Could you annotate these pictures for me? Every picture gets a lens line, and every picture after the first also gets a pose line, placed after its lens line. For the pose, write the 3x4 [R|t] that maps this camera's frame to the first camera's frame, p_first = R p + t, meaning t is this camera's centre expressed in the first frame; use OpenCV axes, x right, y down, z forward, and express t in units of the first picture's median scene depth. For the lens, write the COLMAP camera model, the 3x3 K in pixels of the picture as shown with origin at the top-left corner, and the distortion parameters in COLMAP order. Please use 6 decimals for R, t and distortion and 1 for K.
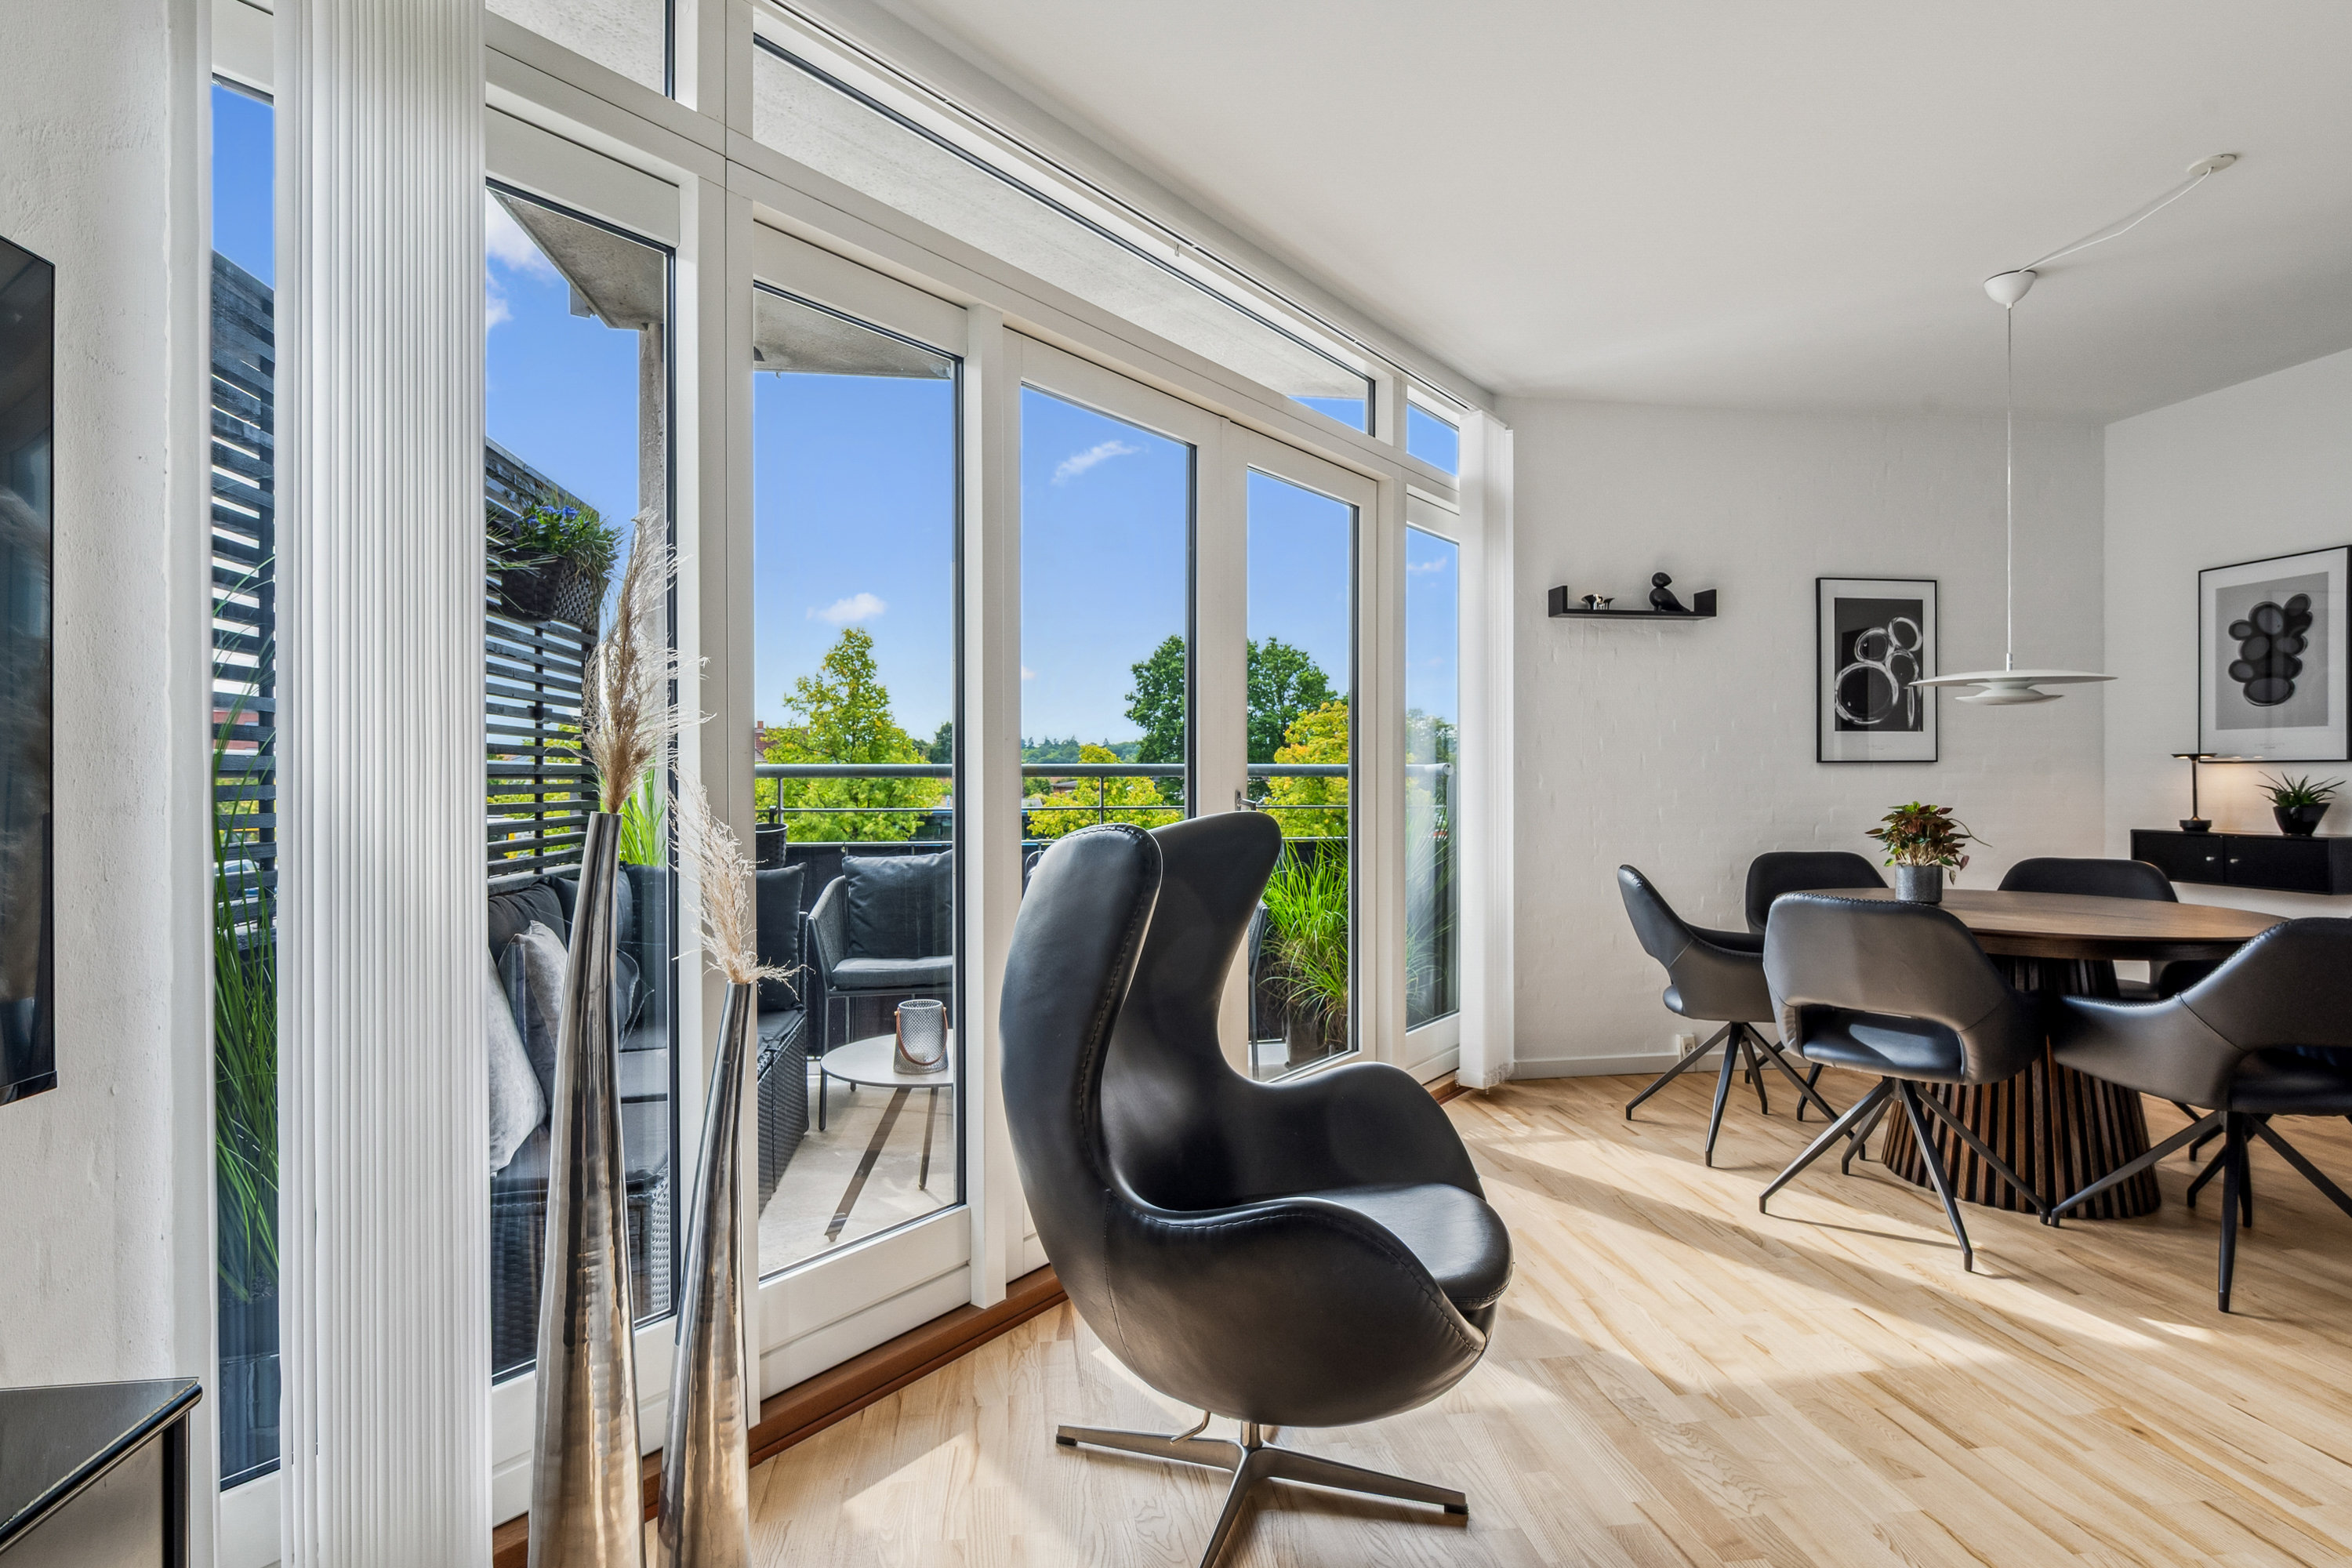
lens RADIAL K [[1214.7, 0, 1176.0], [0, 1214.7, 784.0], [0, 0, 1]] dist [0.003084, 0.000497]
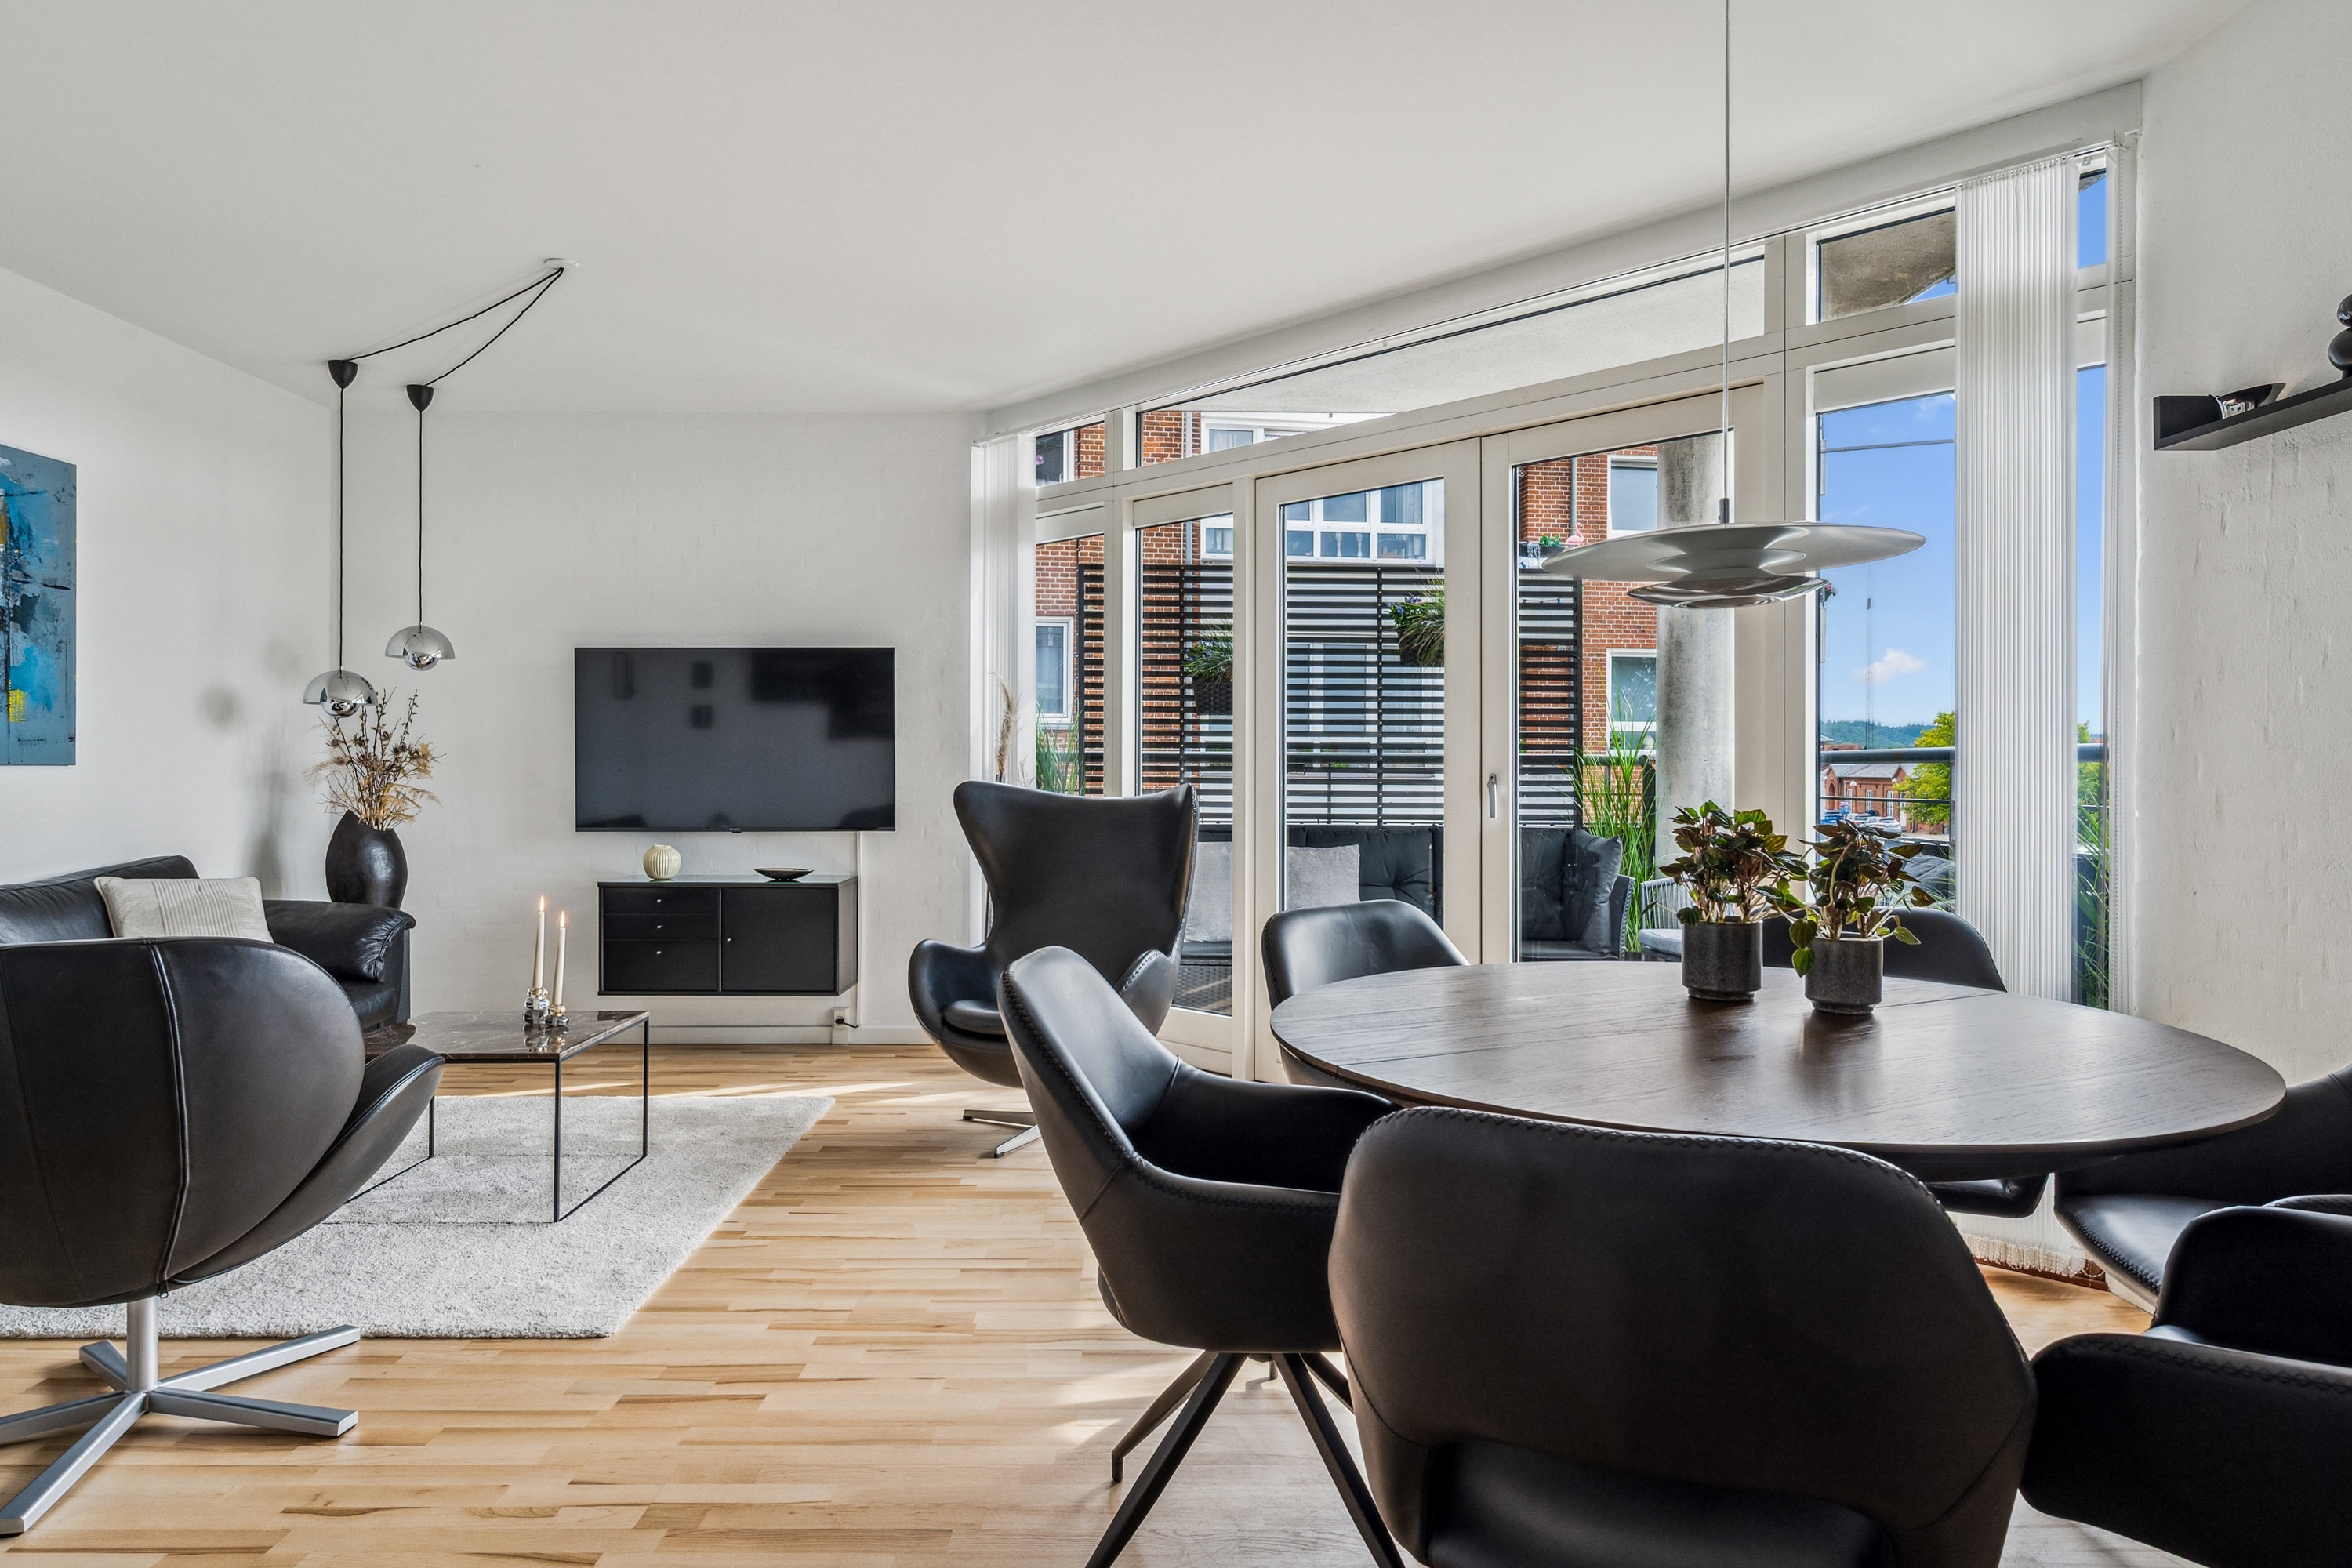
lens RADIAL K [[1406.7, 0, 1176.0], [0, 1406.7, 784.0], [0, 0, 1]] dist [-0.003000, -0.000251]
pose [[-0.137572, 0.009555, -0.990446, 1.033947], [-0.010101, 0.999888, 0.011049, 0.002702], [0.990440, 0.011524, -0.137460, 0.700067]]
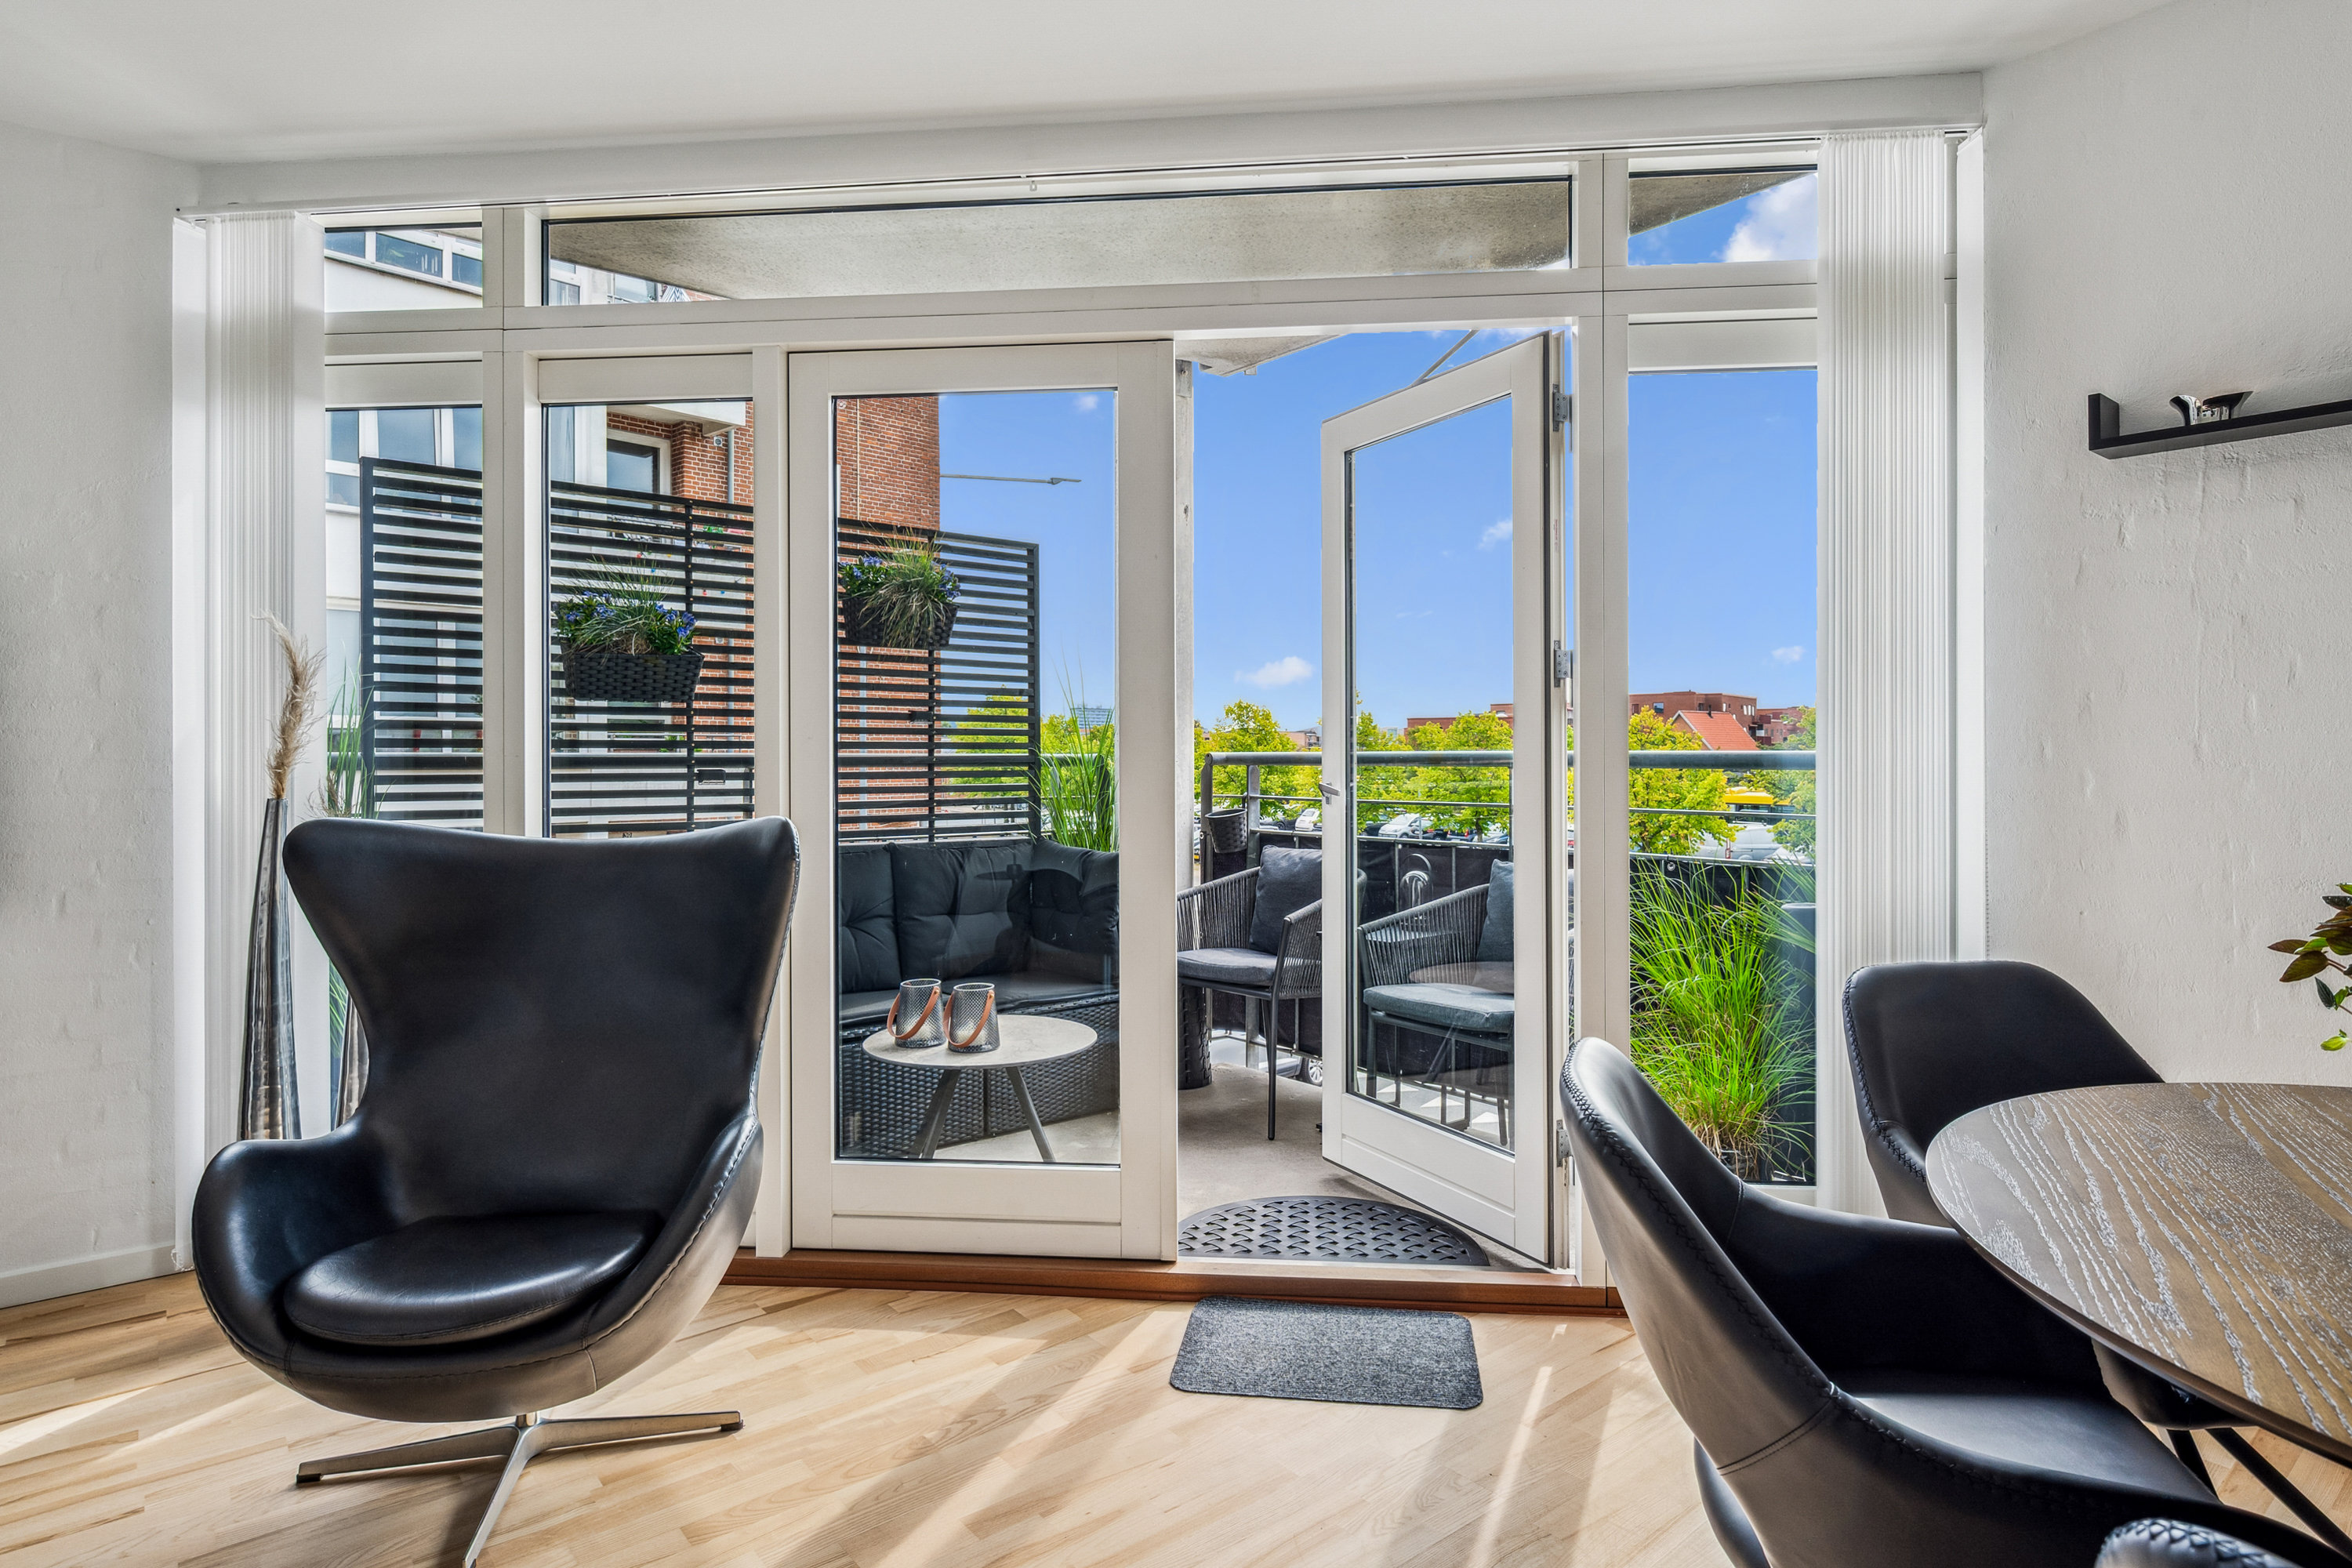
lens RADIAL K [[1253.9, 0, 1183.2], [0, 1253.9, 759.2], [0, 0, 1]] dist [-0.000498, -0.000816]
pose [[0.519158, 0.004836, -0.854665, 0.594021], [-0.004588, 0.999985, 0.002872, -0.013540], [0.854666, 0.002430, 0.519173, 0.435321]]
